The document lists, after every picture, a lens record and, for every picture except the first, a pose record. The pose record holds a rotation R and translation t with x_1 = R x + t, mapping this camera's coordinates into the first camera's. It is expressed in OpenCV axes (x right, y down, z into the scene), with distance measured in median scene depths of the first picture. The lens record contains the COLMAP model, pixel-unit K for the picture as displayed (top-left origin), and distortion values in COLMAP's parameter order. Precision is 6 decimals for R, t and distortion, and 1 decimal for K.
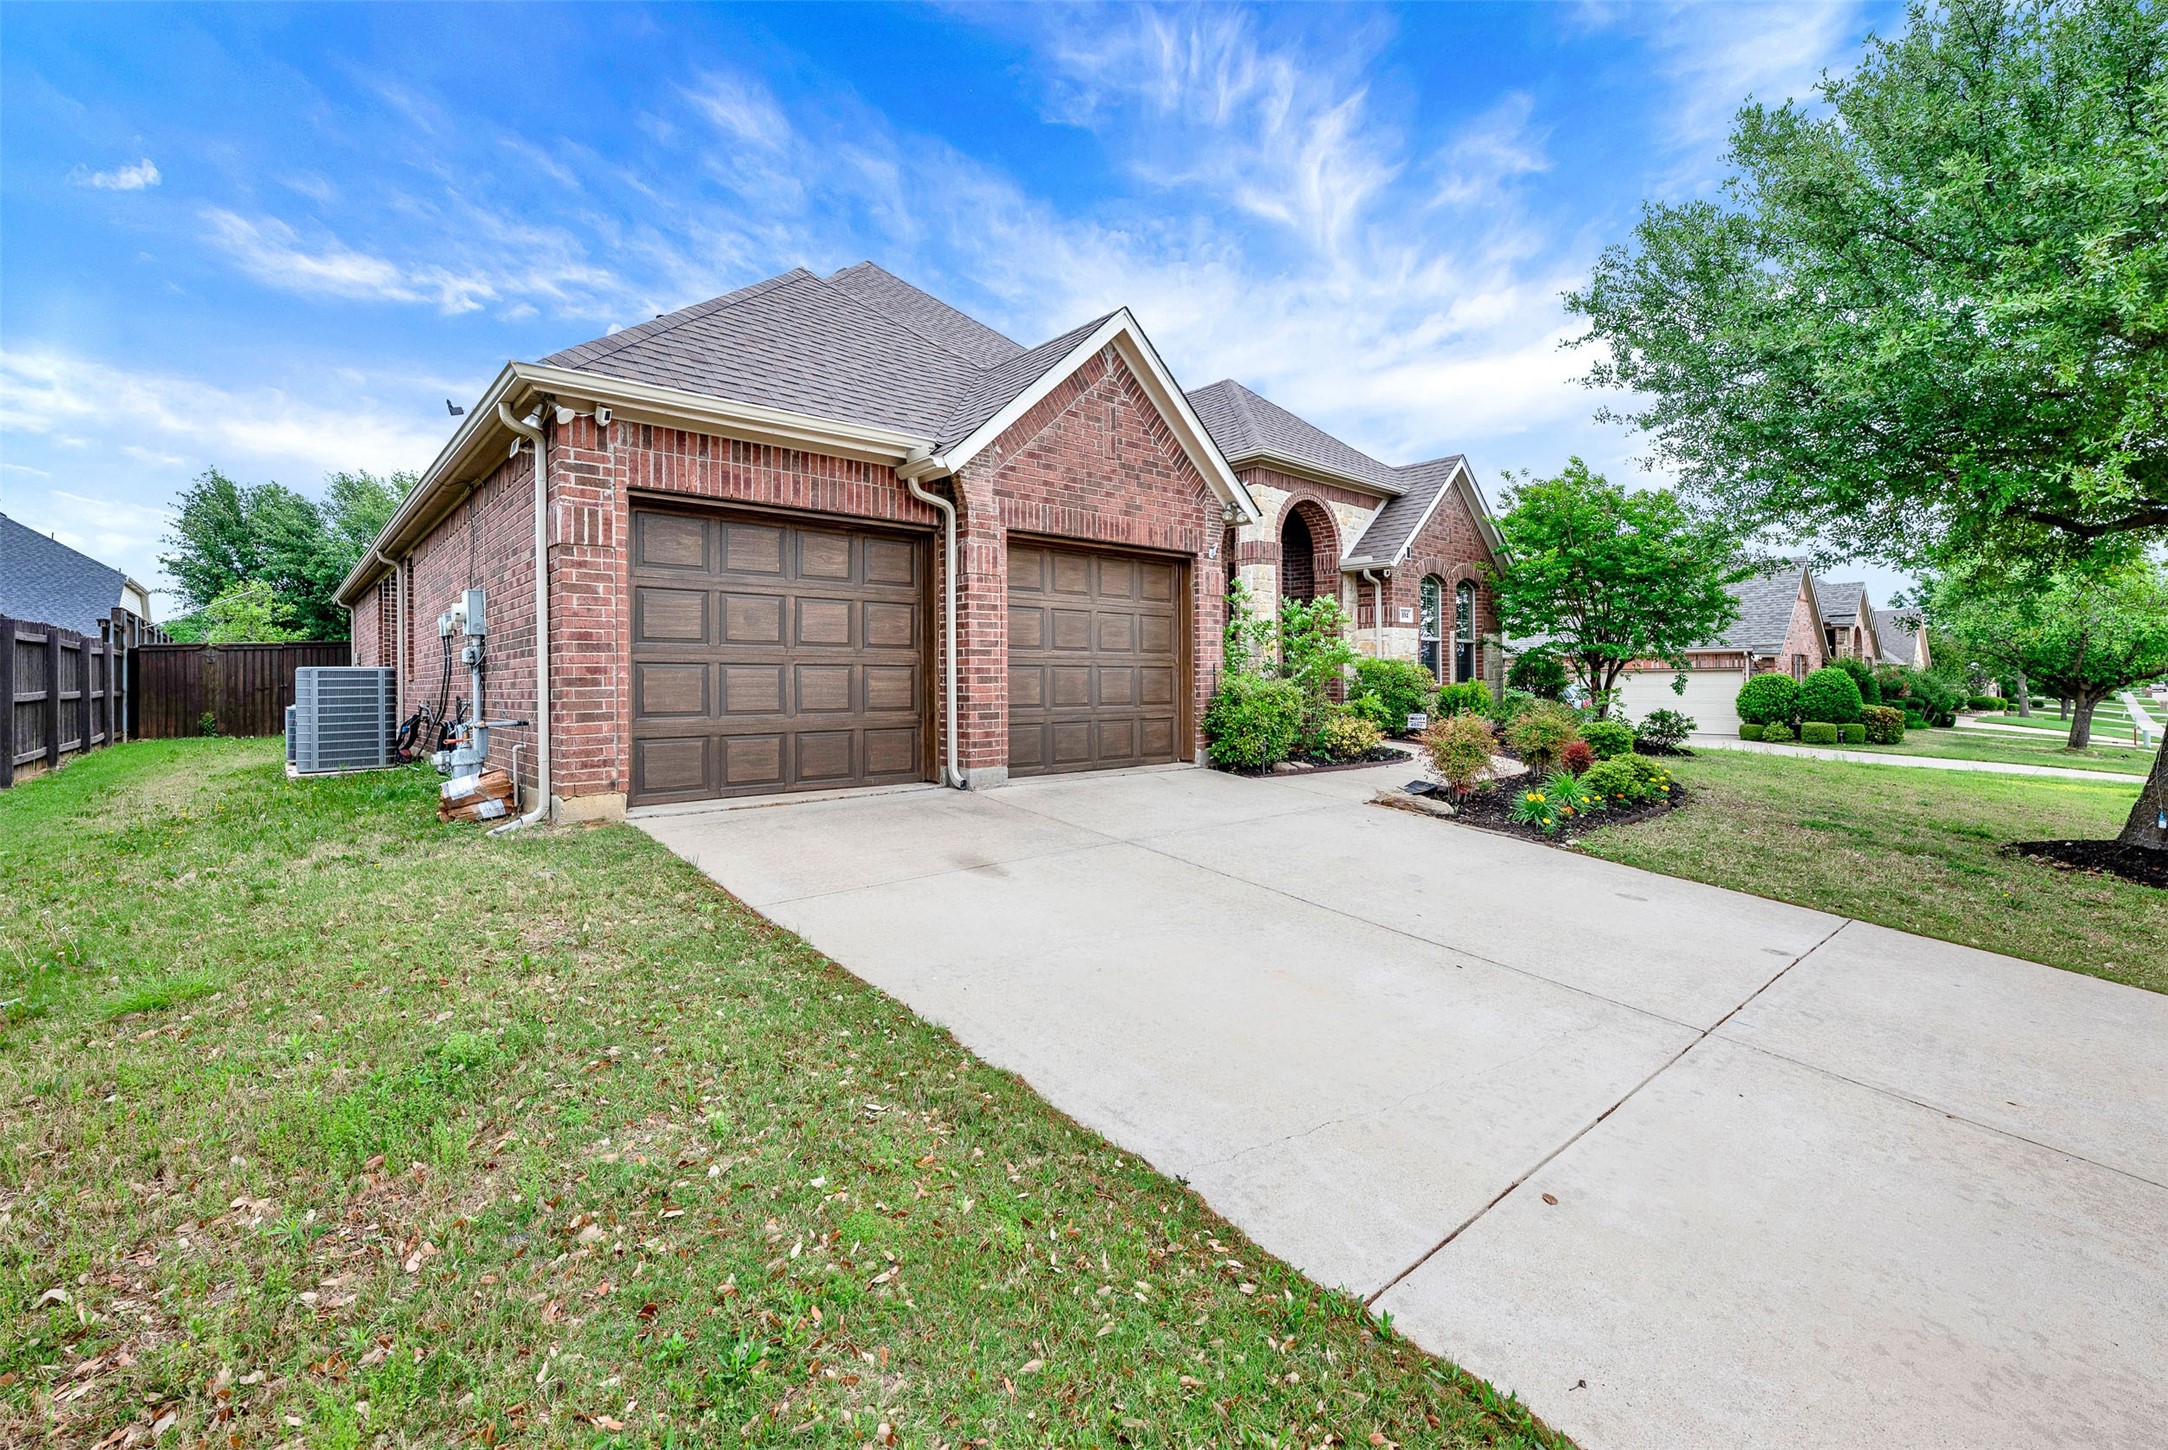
lens RADIAL K [[897.7, 0, 1070.6], [0, 897.7, 676.6], [0, 0, 1]] dist [-0.010150, -0.000491]
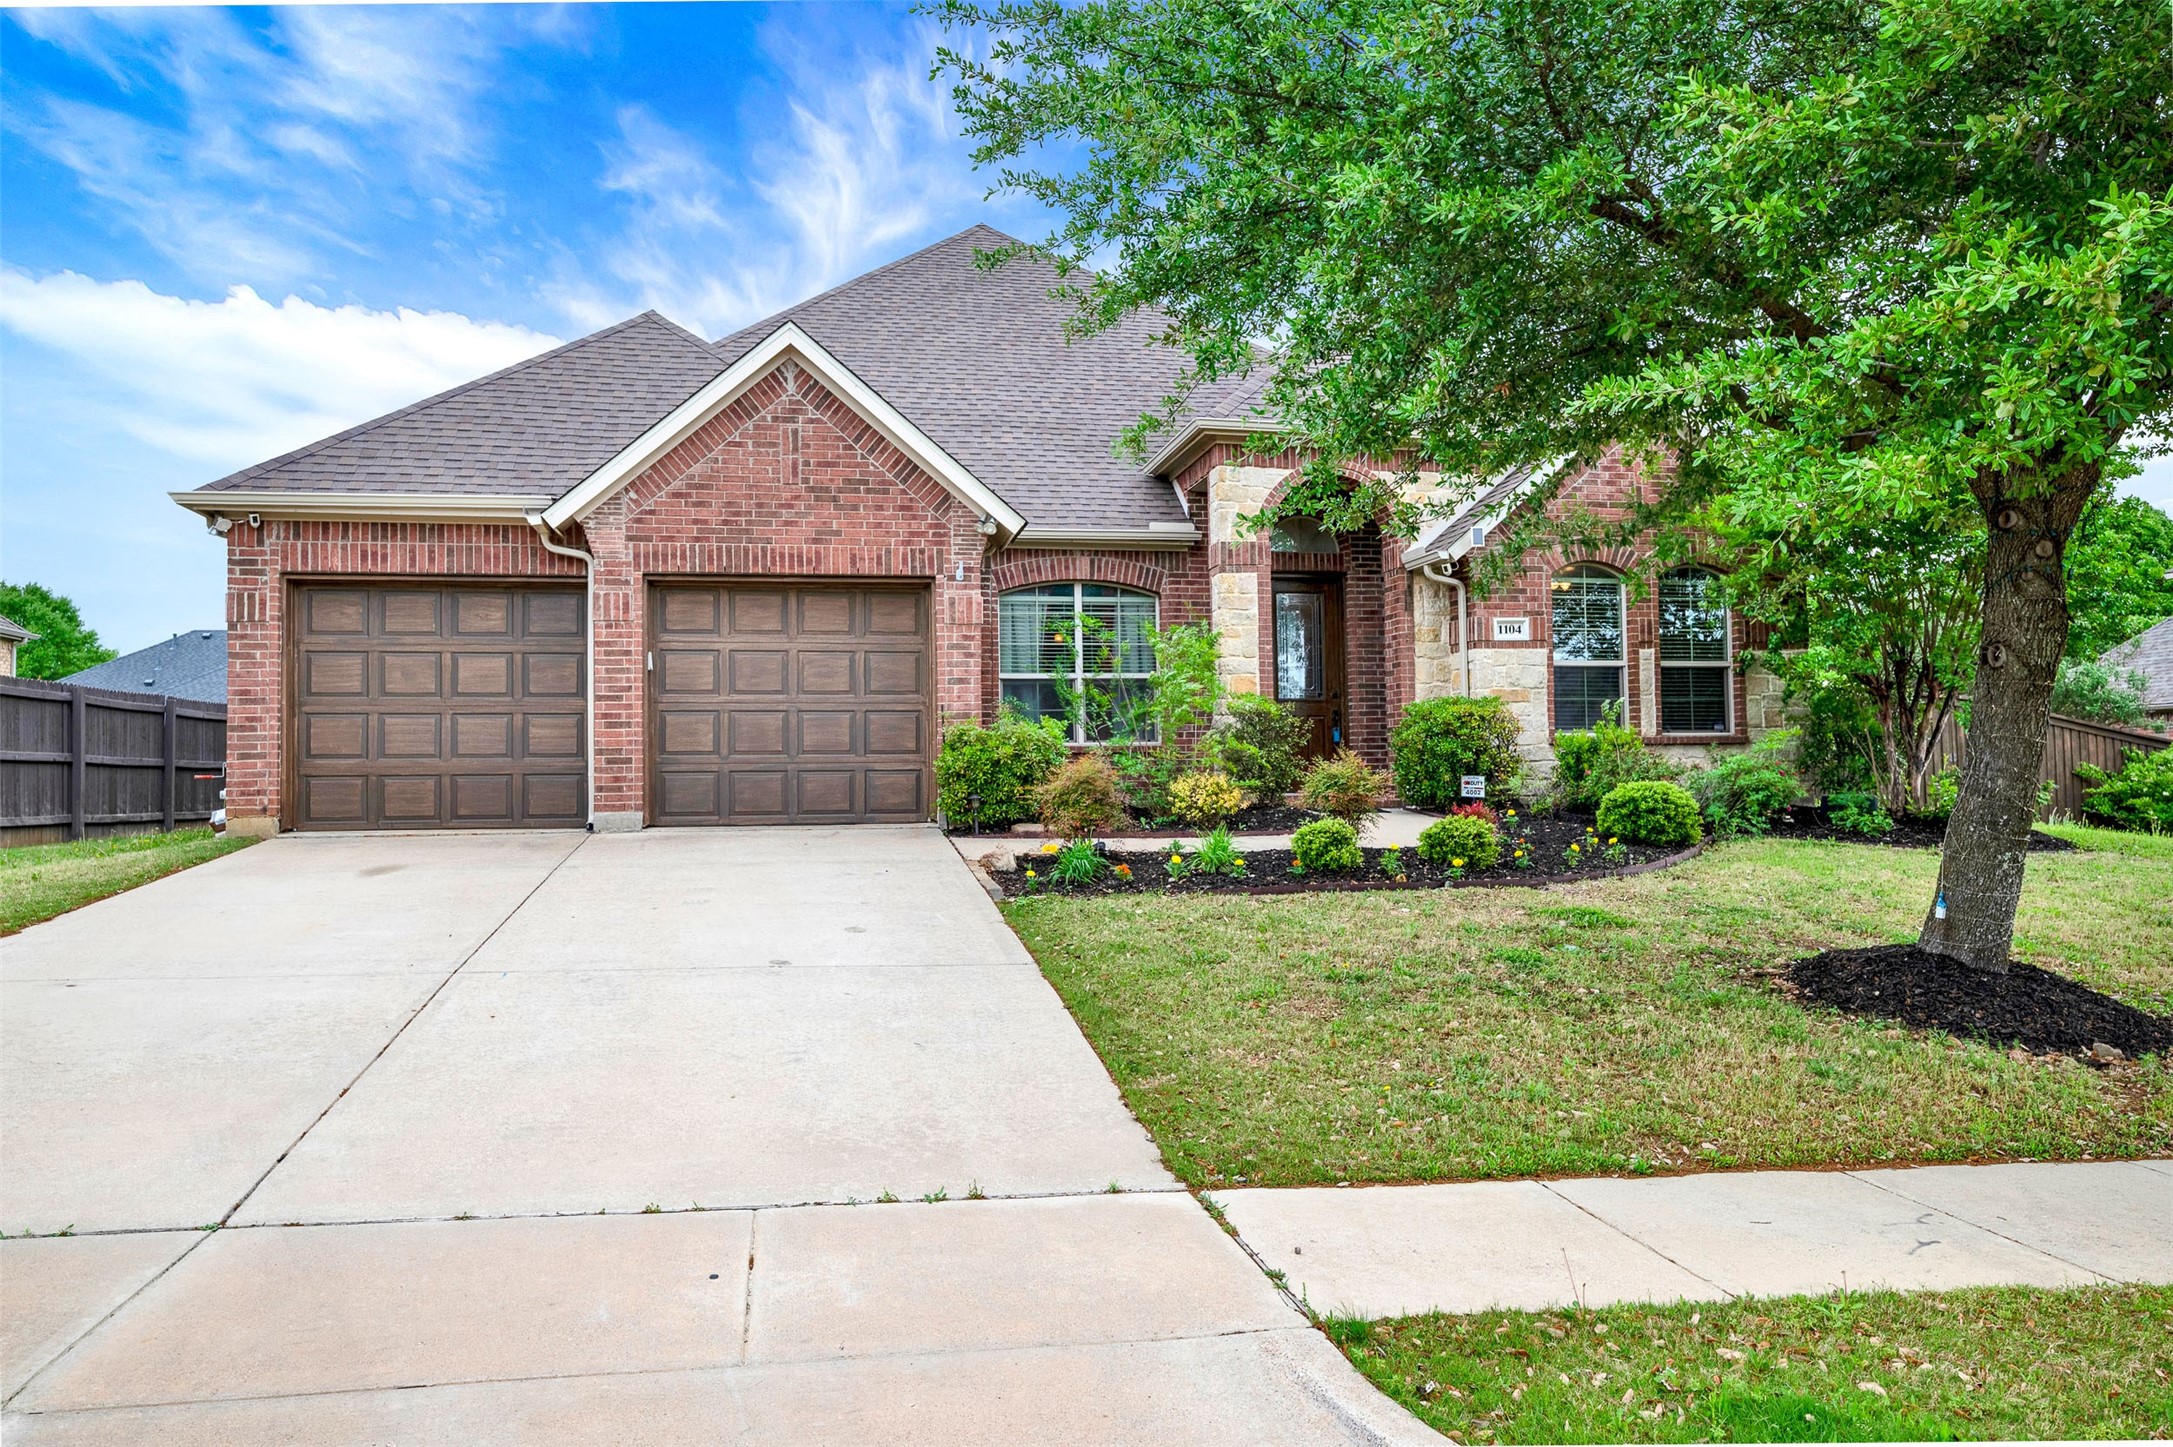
lens RADIAL K [[1477.4, 0, 1082.8], [0, 1477.4, 726.2], [0, 0, 1]] dist [-0.001442, 0.000394]
pose [[0.864784, -0.027441, -0.501393, 1.232923], [0.010917, 0.999297, -0.035862, 0.072897], [0.502025, 0.025539, 0.864476, -0.177338]]
